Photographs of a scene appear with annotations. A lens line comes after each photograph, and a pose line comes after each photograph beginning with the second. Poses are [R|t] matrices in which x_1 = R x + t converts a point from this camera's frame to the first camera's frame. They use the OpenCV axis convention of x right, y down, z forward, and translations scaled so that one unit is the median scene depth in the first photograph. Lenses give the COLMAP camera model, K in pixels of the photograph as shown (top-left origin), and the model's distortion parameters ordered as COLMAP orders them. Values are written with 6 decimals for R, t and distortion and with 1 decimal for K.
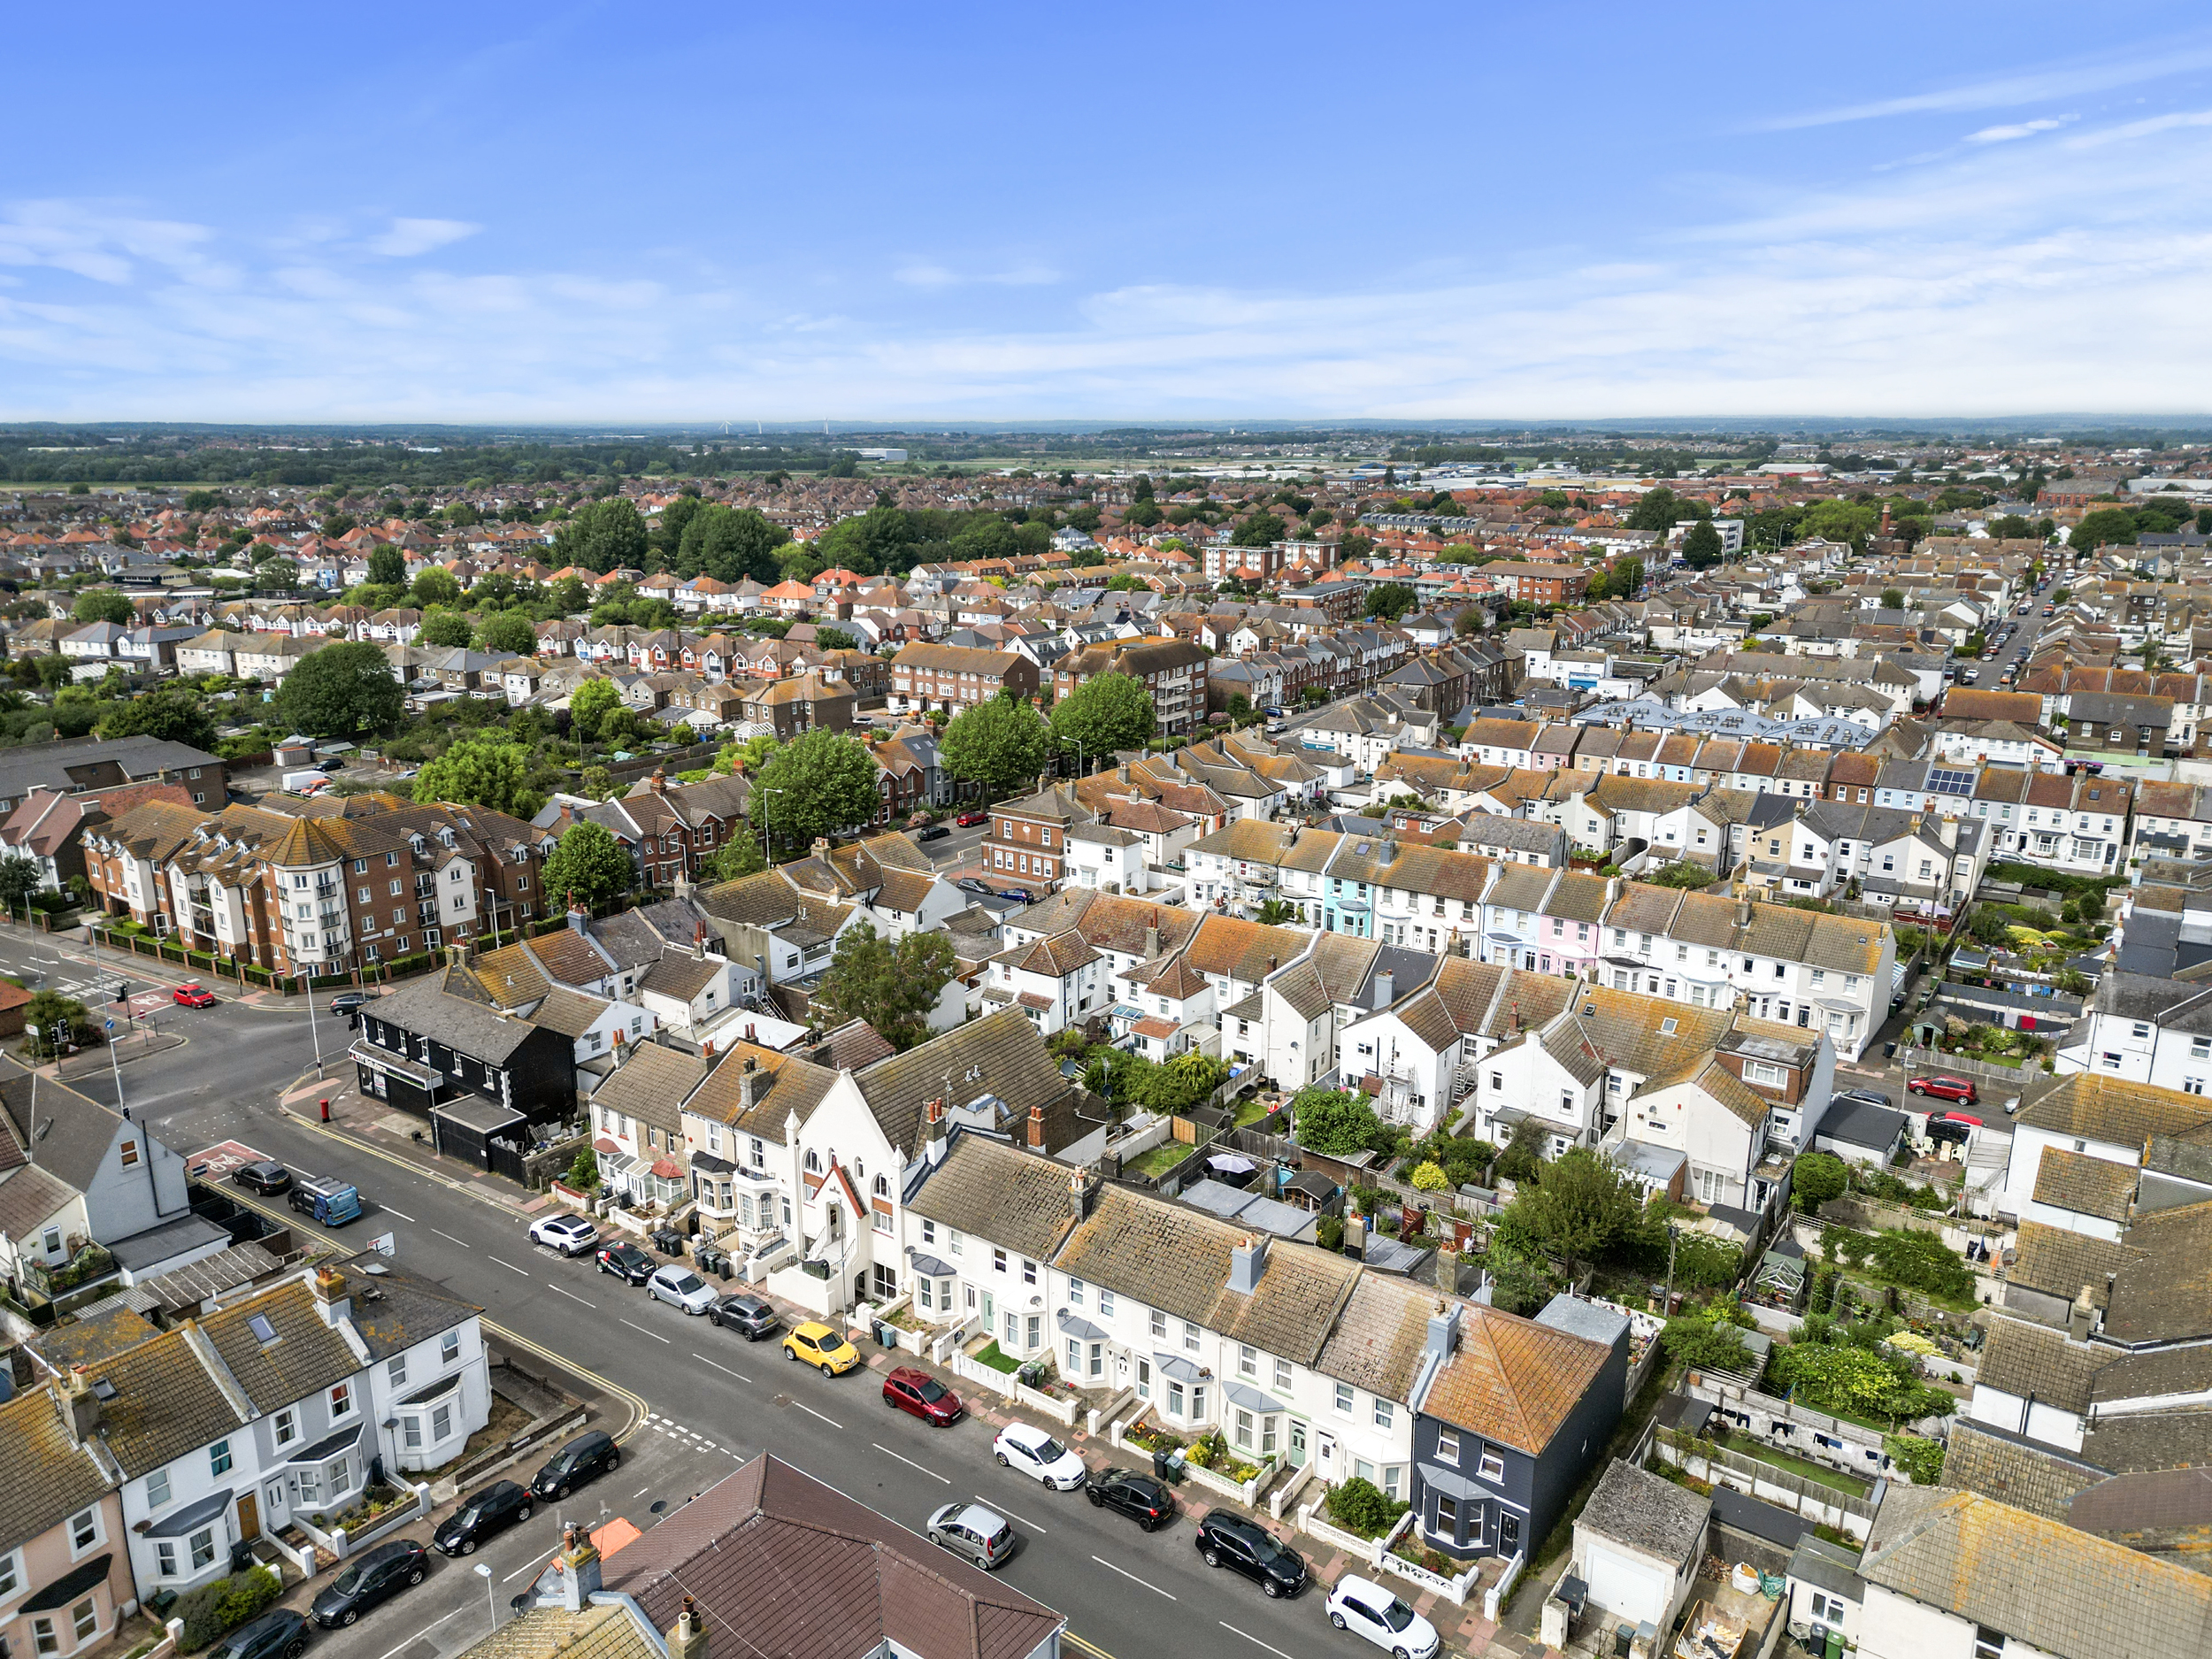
lens RADIAL K [[1537.3, 0, 1123.4], [0, 1537.3, 828.8], [0, 0, 1]] dist [0.046442, -0.003782]
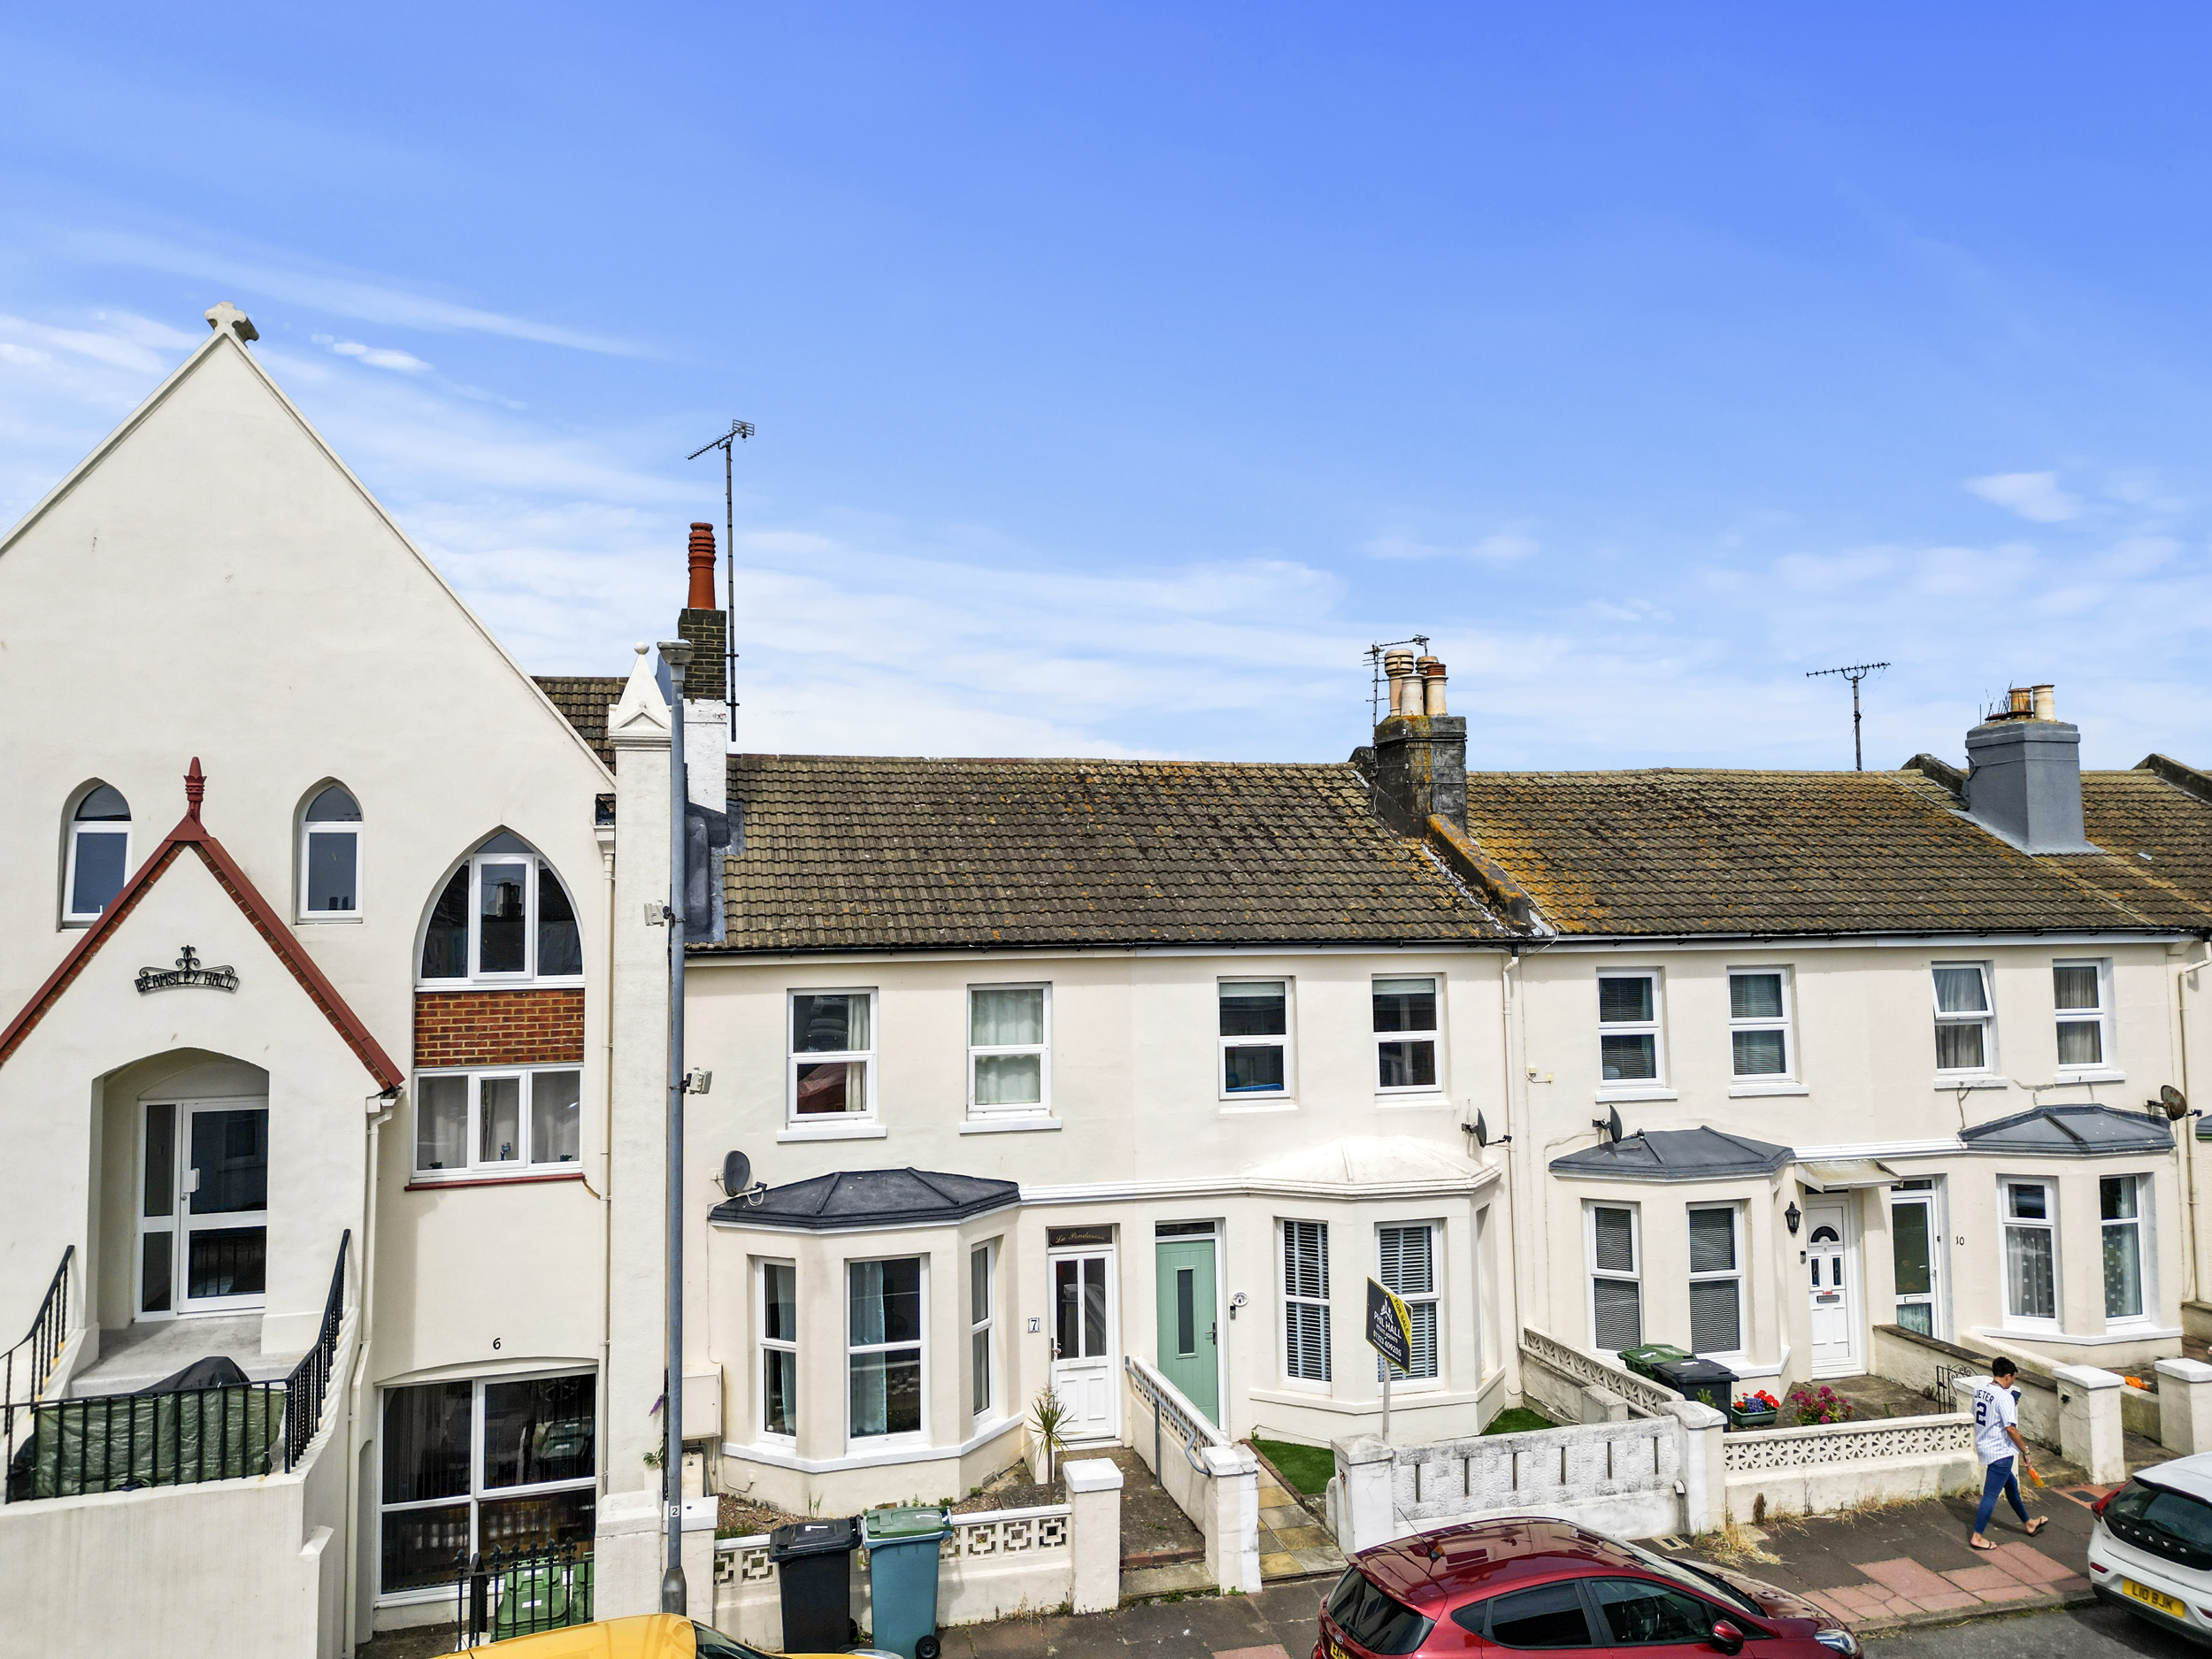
lens RADIAL K [[1537.3, 0, 1113.9], [0, 1537.3, 828.6], [0, 0, 1]] dist [0.046442, -0.003782]
pose [[0.650966, 0.016363, 0.758931, -0.184423], [0.211331, 0.956337, -0.201886, 0.201006], [-0.729097, 0.291807, 0.619085, 0.595685]]
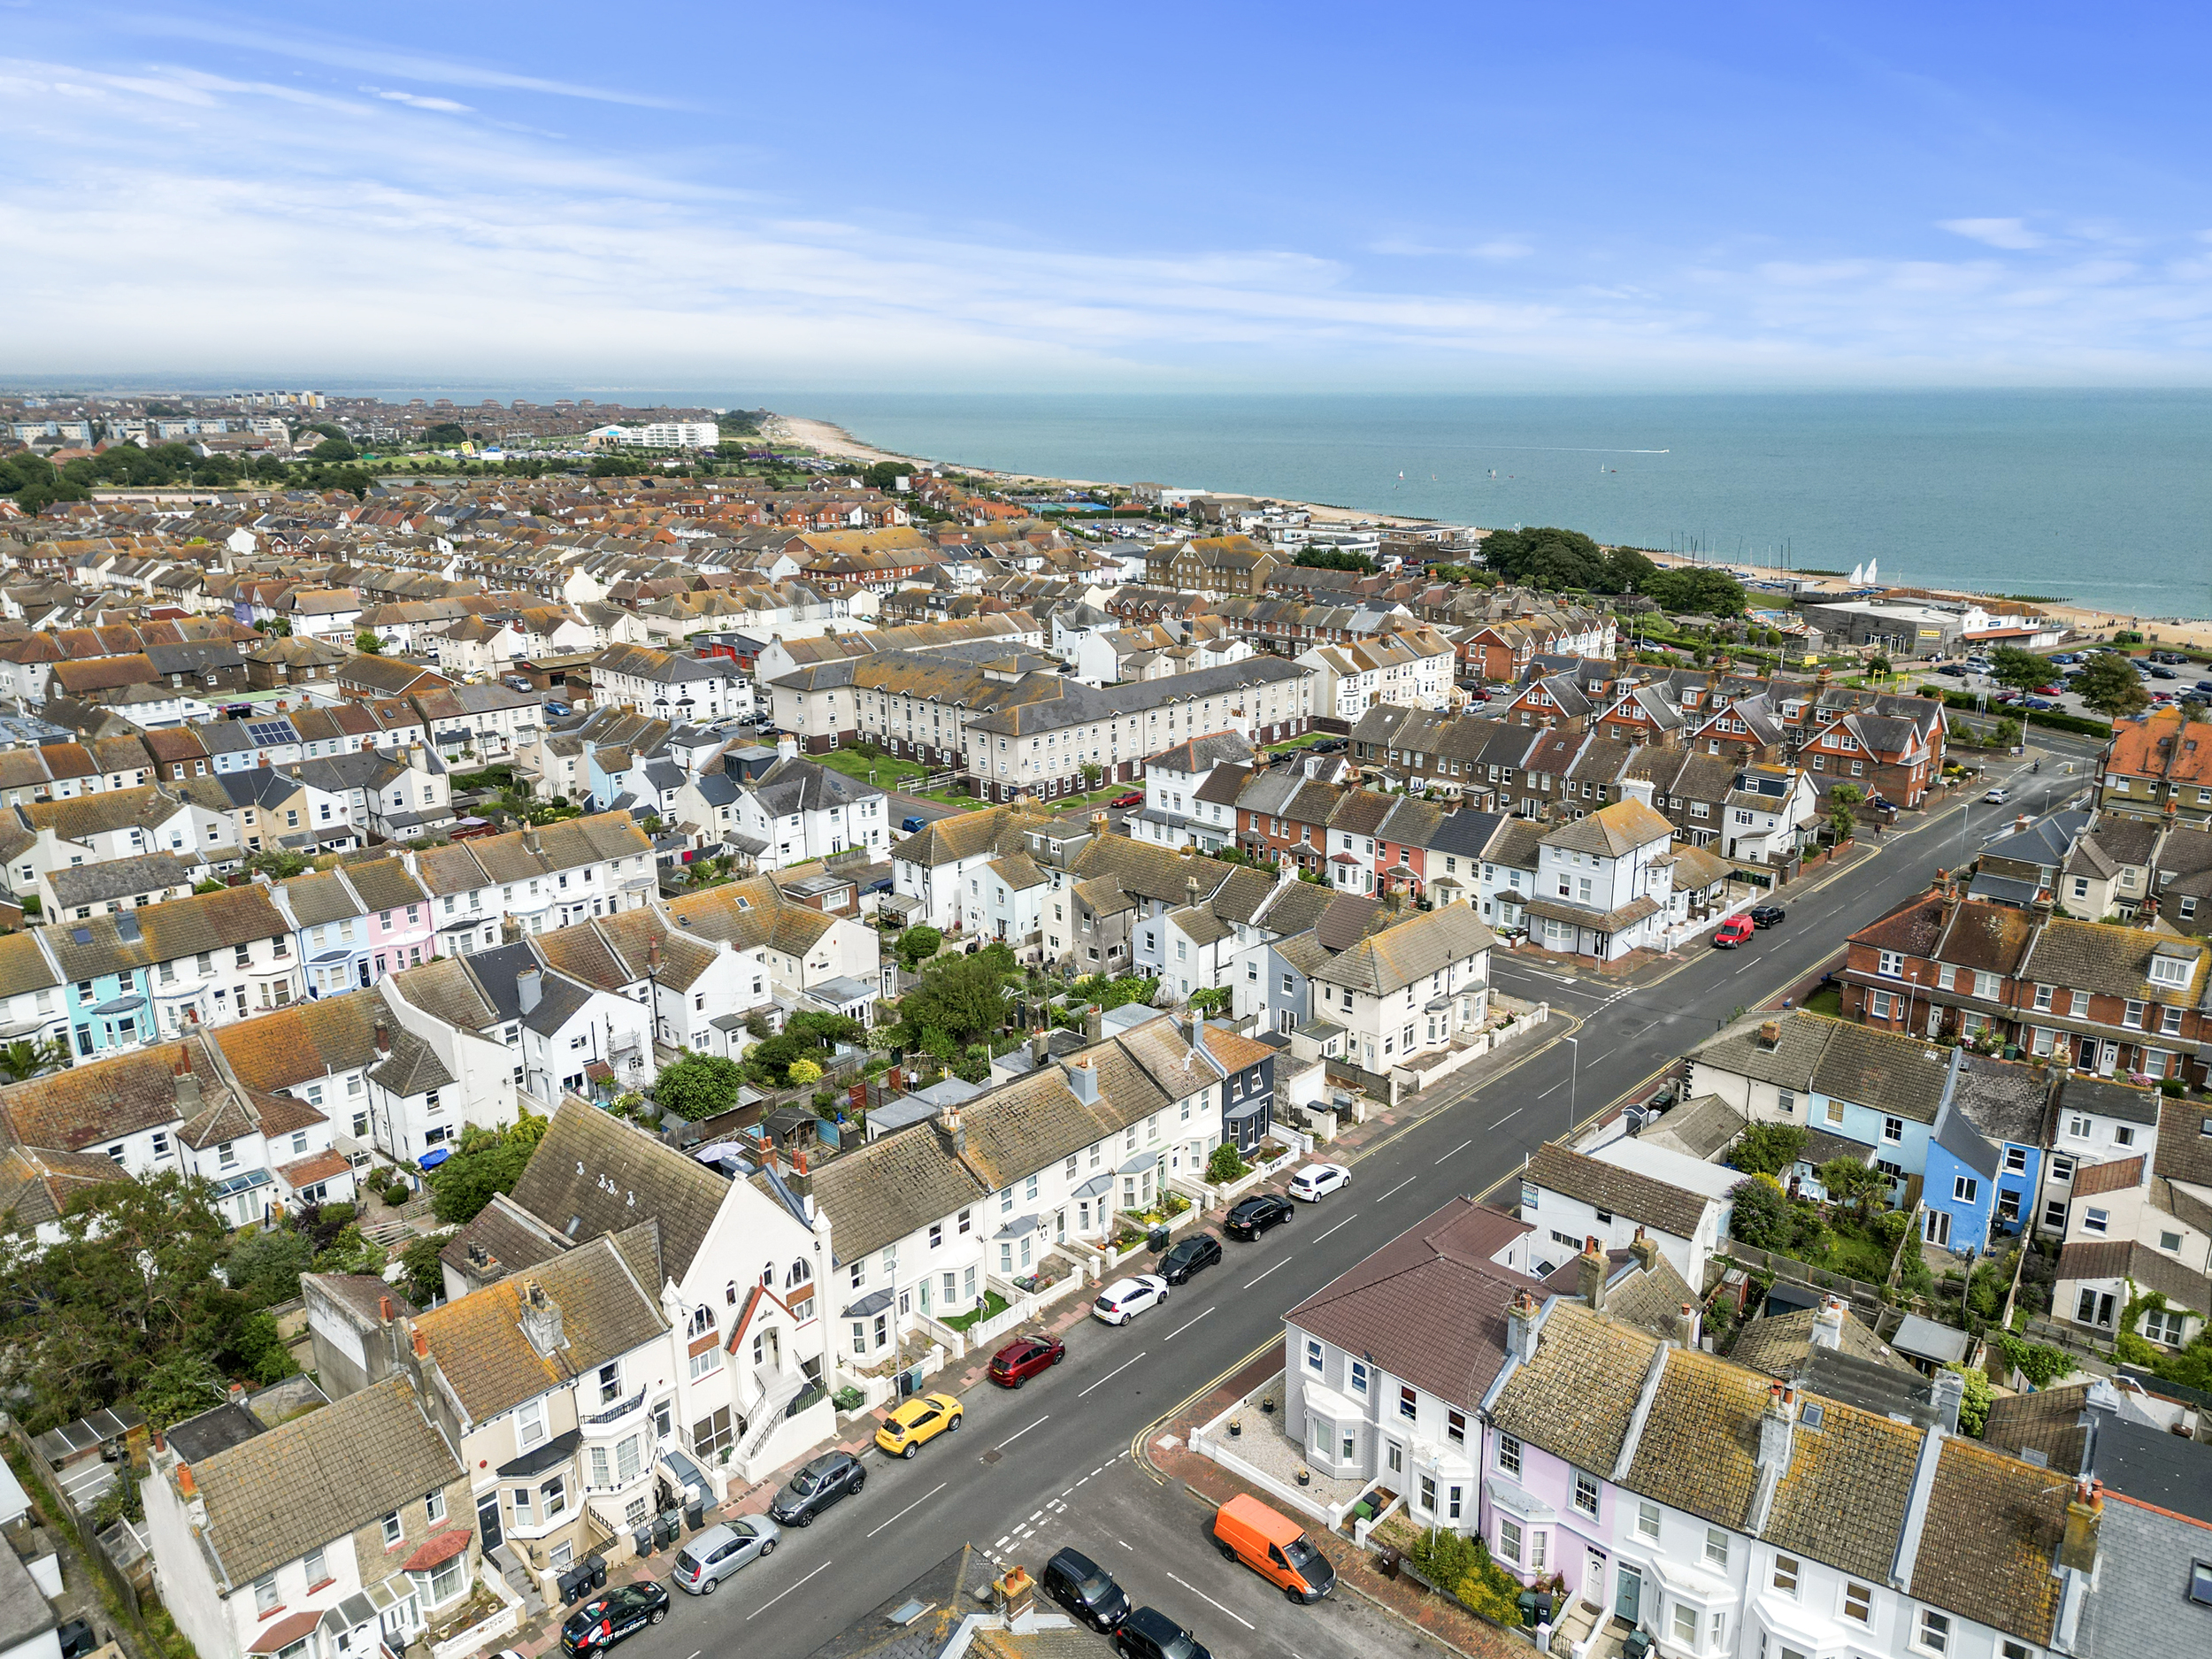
lens RADIAL K [[1537.3, 0, 1126.6], [0, 1537.3, 839.6], [0, 0, 1]] dist [0.046442, -0.003782]
pose [[0.135571, -0.279601, 0.950497, -0.643194], [0.250962, 0.937758, 0.240058, -0.114119], [-0.958456, 0.205994, 0.197302, 0.437469]]
